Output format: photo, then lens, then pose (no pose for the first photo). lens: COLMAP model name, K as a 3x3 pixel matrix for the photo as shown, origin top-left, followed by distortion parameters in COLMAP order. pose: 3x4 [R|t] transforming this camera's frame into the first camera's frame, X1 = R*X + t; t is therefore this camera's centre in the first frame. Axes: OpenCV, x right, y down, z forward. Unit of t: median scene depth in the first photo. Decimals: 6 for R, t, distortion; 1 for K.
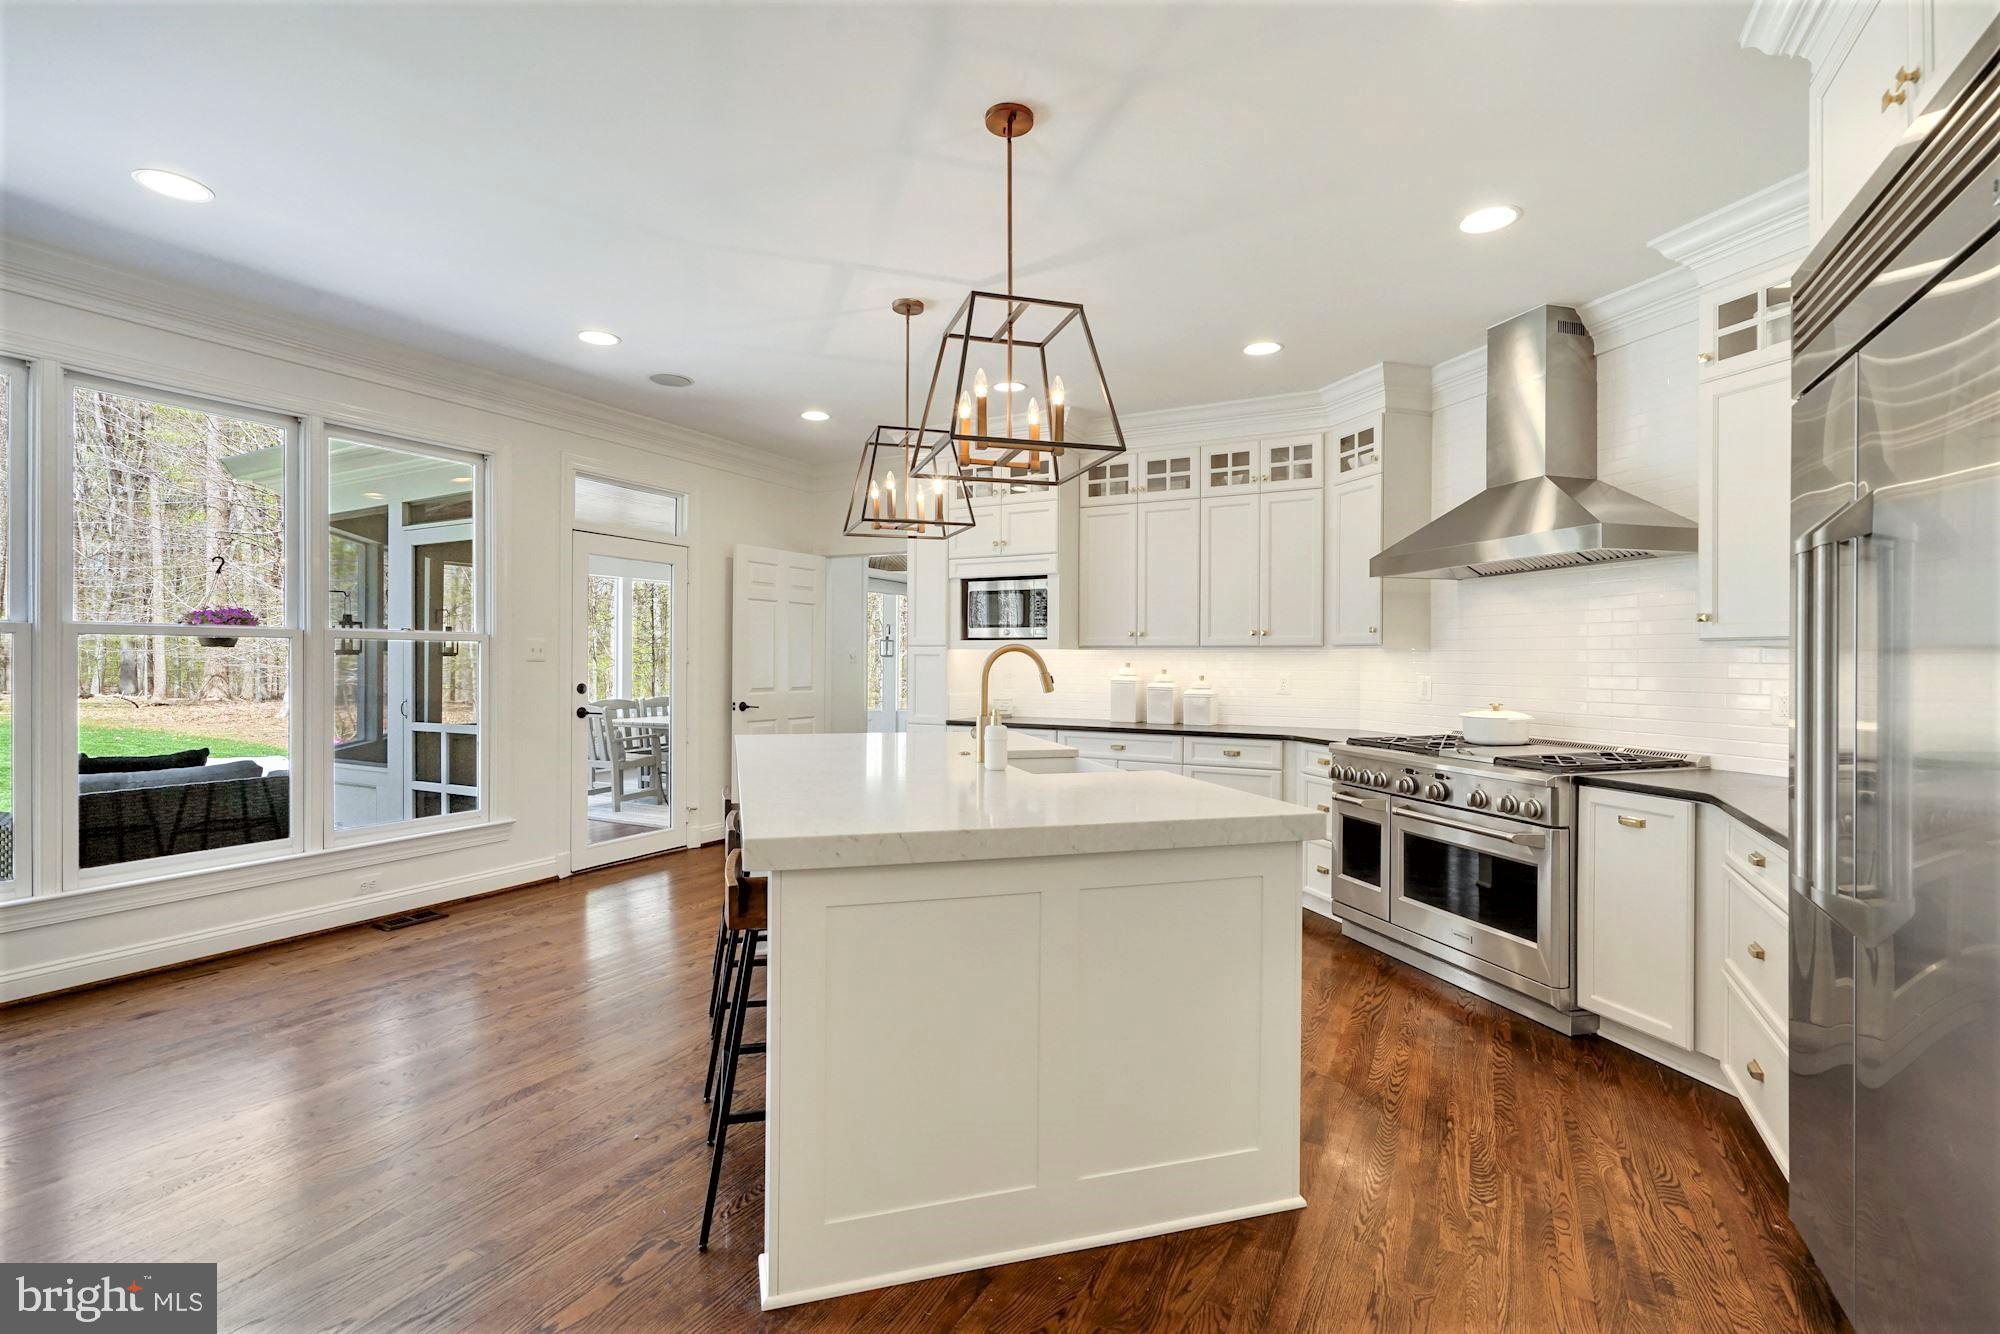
lens RADIAL K [[900.3, 0, 996.0], [0, 900.3, 658.1], [0, 0, 1]] dist [0.000818, 0.000548]
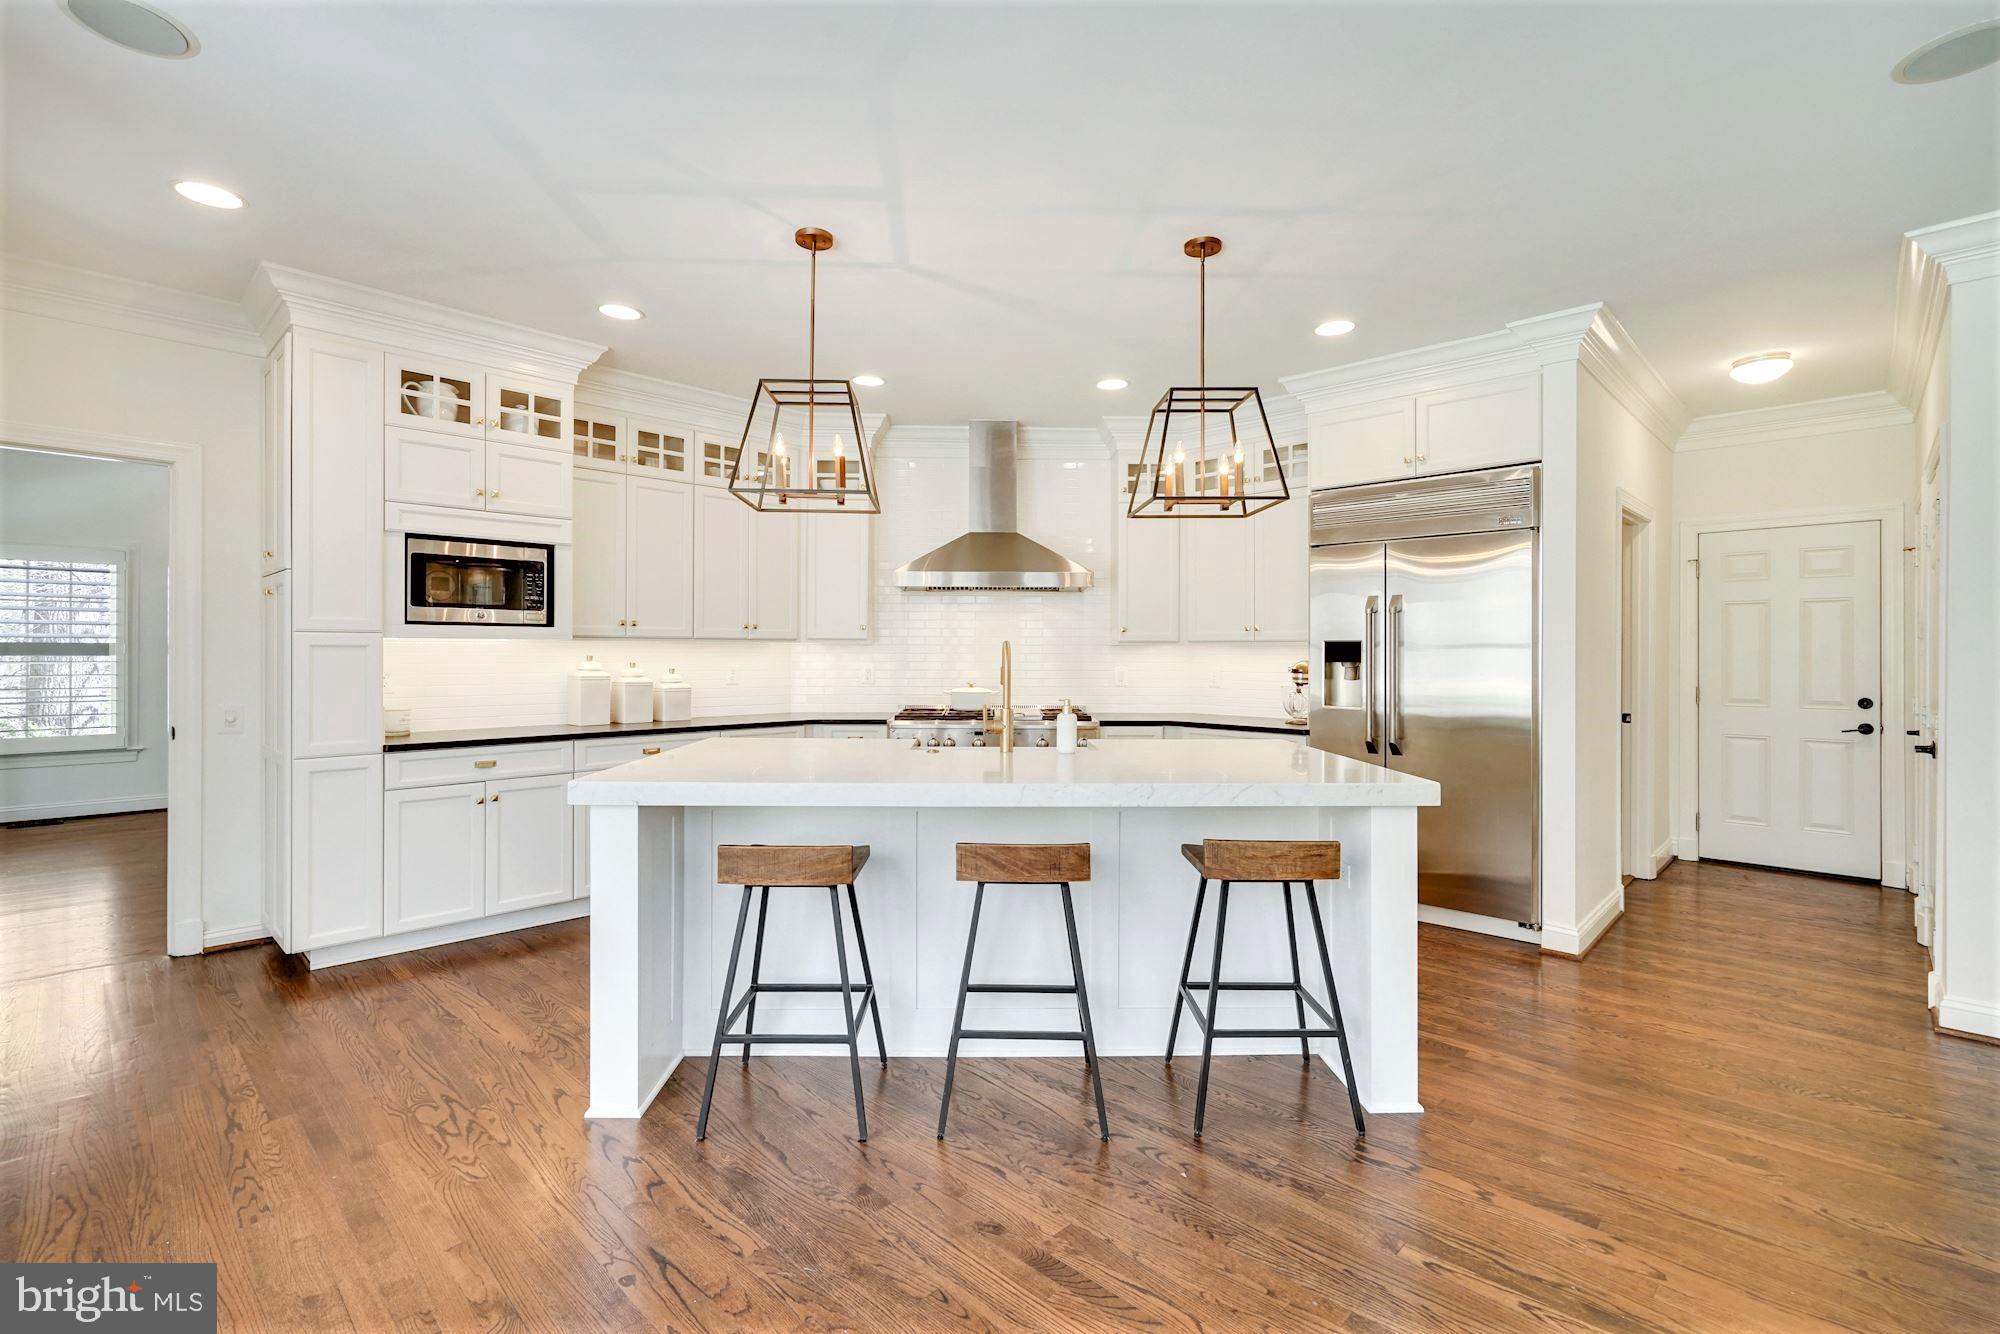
lens RADIAL K [[900.3, 0, 1000.5], [0, 900.3, 659.7], [0, 0, 1]] dist [0.000818, 0.000548]
pose [[0.271245, -0.014419, 0.962402, -0.603996], [-0.006940, 0.999832, 0.016936, -0.008640], [-0.962485, -0.011273, 0.271099, 0.419591]]
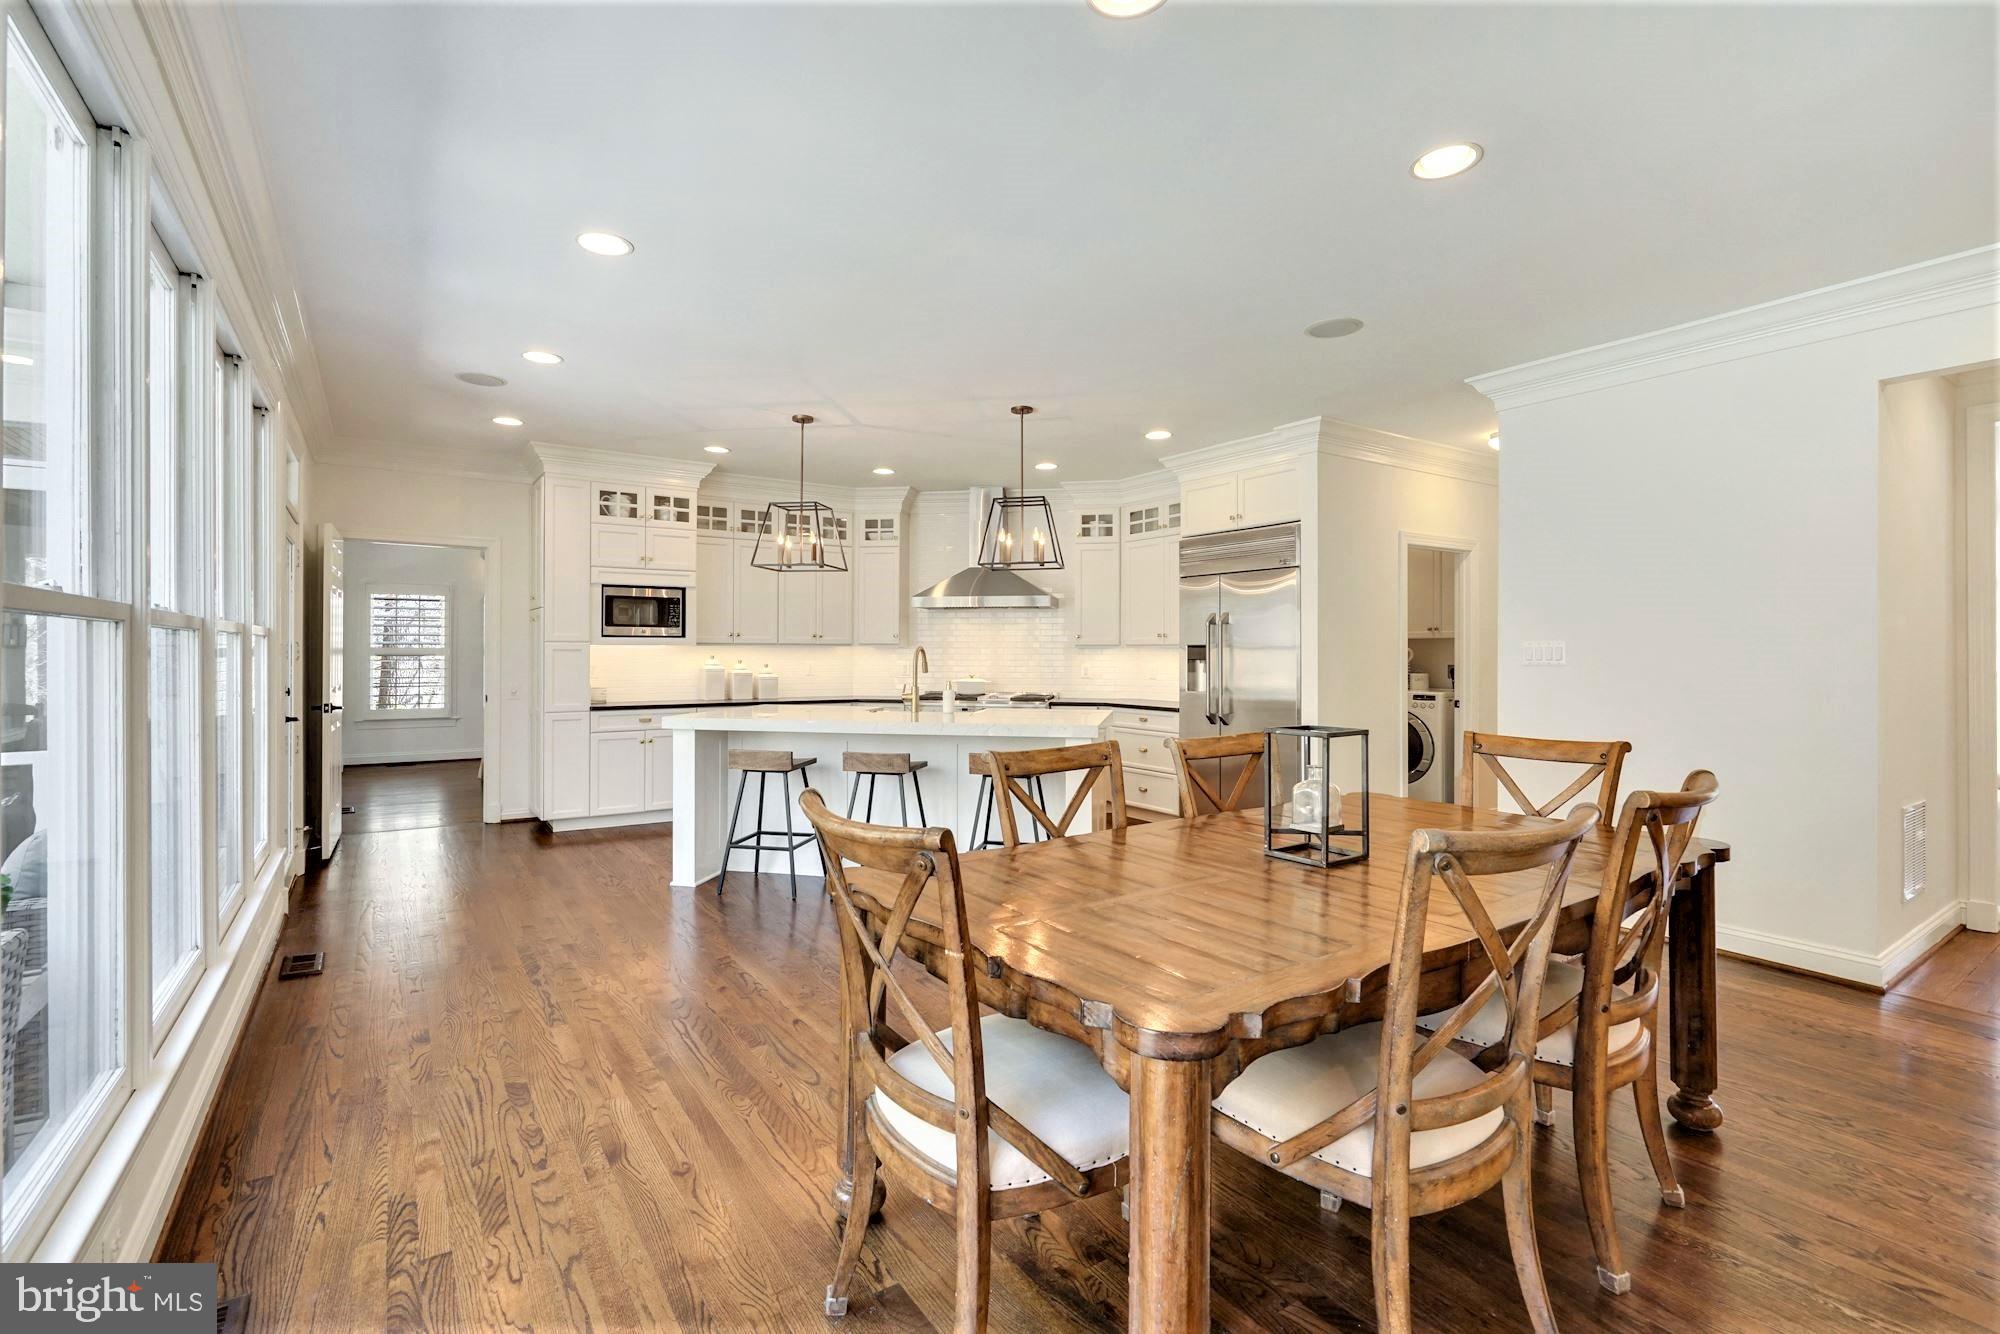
lens RADIAL K [[900.3, 0, 994.0], [0, 900.3, 658.6], [0, 0, 1]] dist [0.000818, 0.000548]
pose [[0.463230, -0.011301, 0.886166, -0.889468], [-0.003895, 0.999883, 0.014787, -0.012394], [-0.886230, -0.010301, 0.463132, 0.019090]]
